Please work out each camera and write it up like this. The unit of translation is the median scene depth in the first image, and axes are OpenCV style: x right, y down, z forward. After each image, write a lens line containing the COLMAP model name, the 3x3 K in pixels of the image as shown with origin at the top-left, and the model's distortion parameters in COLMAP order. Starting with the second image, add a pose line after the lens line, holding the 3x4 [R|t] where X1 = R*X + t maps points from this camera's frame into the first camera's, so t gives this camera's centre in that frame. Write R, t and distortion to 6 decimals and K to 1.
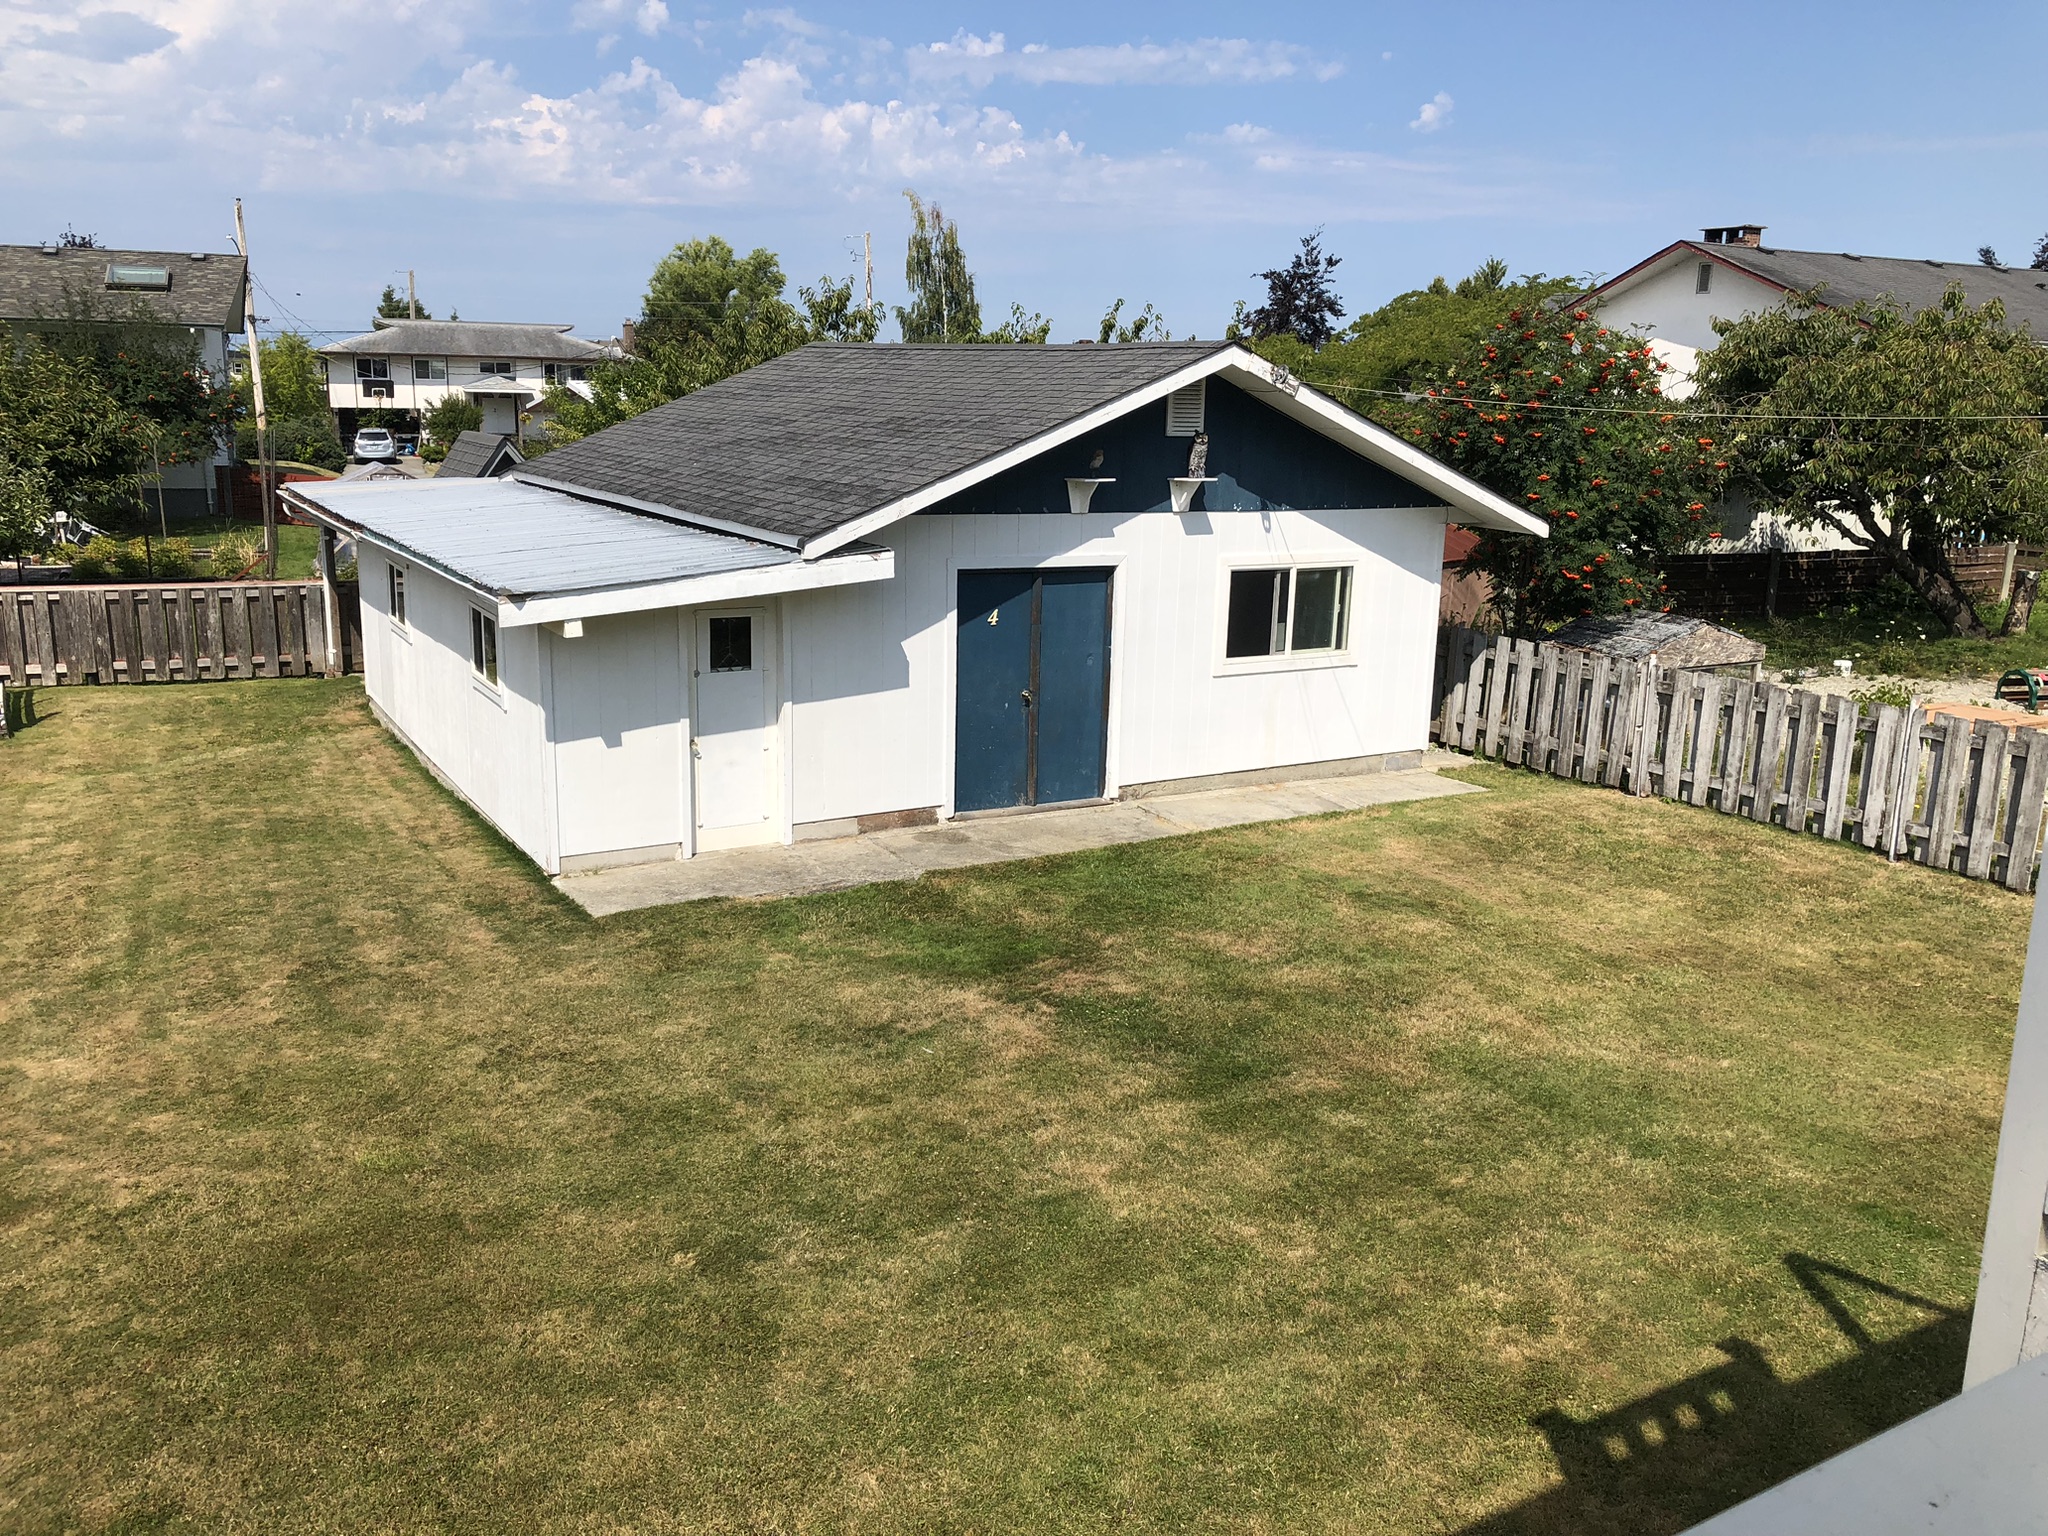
lens RADIAL K [[1669.5, 0, 1055.2], [0, 1669.5, 732.4], [0, 0, 1]] dist [0.037903, -0.045368]
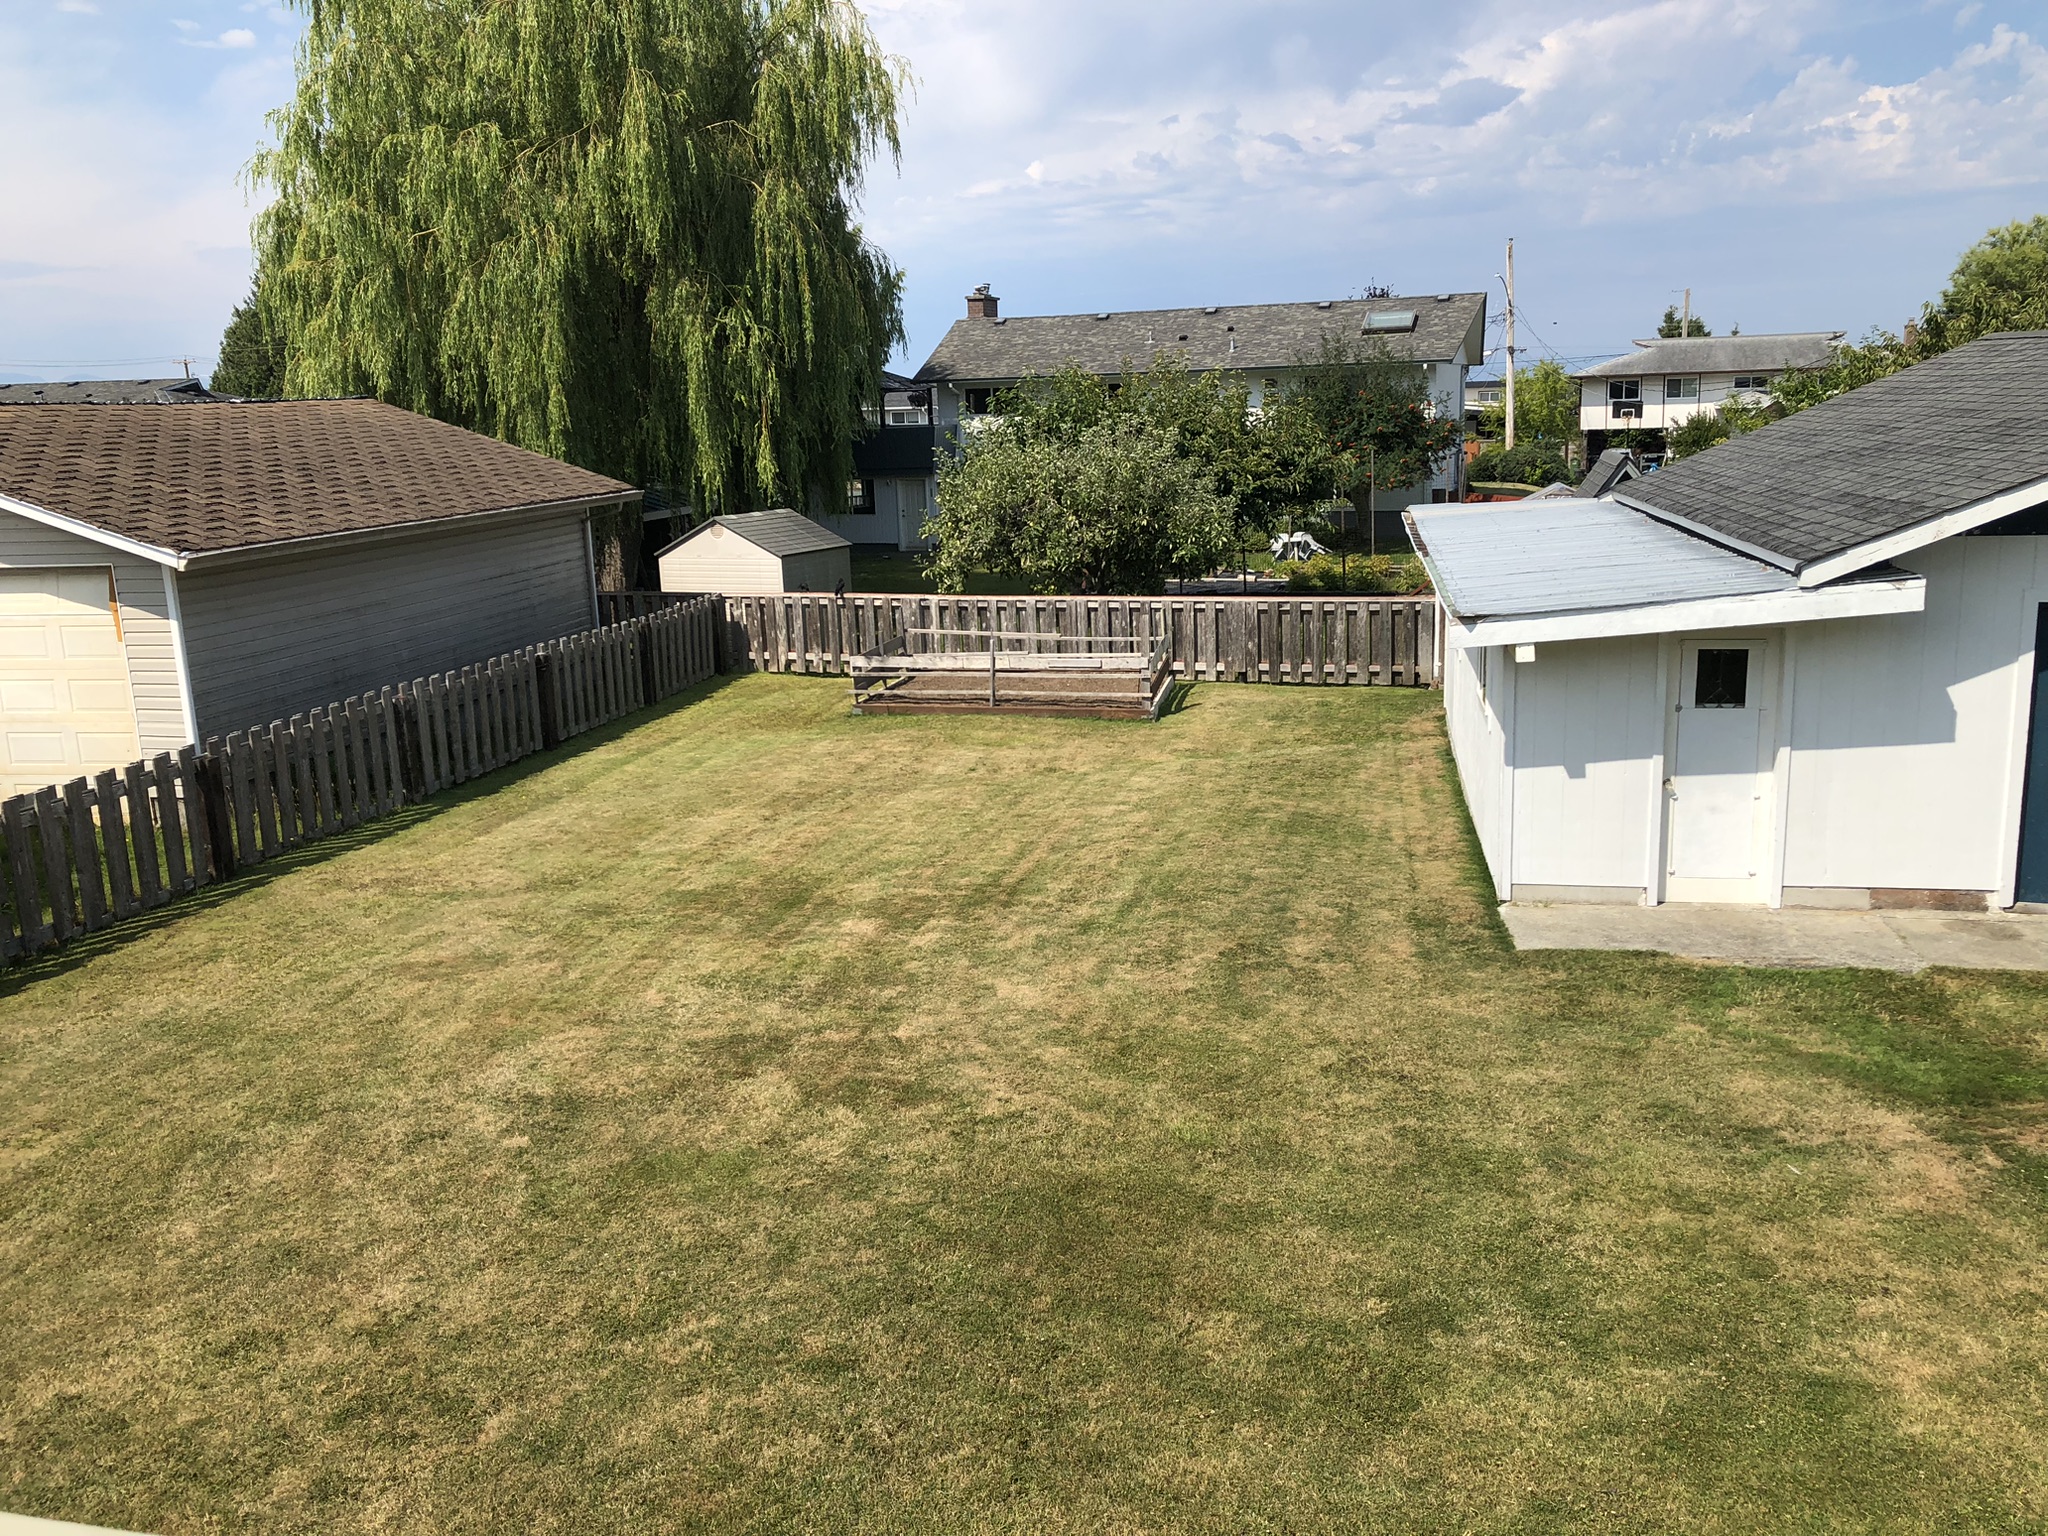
lens RADIAL K [[1669.5, 0, 1033.7], [0, 1669.5, 747.9], [0, 0, 1]] dist [0.037903, -0.045368]
pose [[0.736053, 0.088783, -0.671077, 0.136069], [-0.090122, 0.995389, 0.032841, -0.010861], [0.670898, 0.036306, 0.740660, 0.074406]]
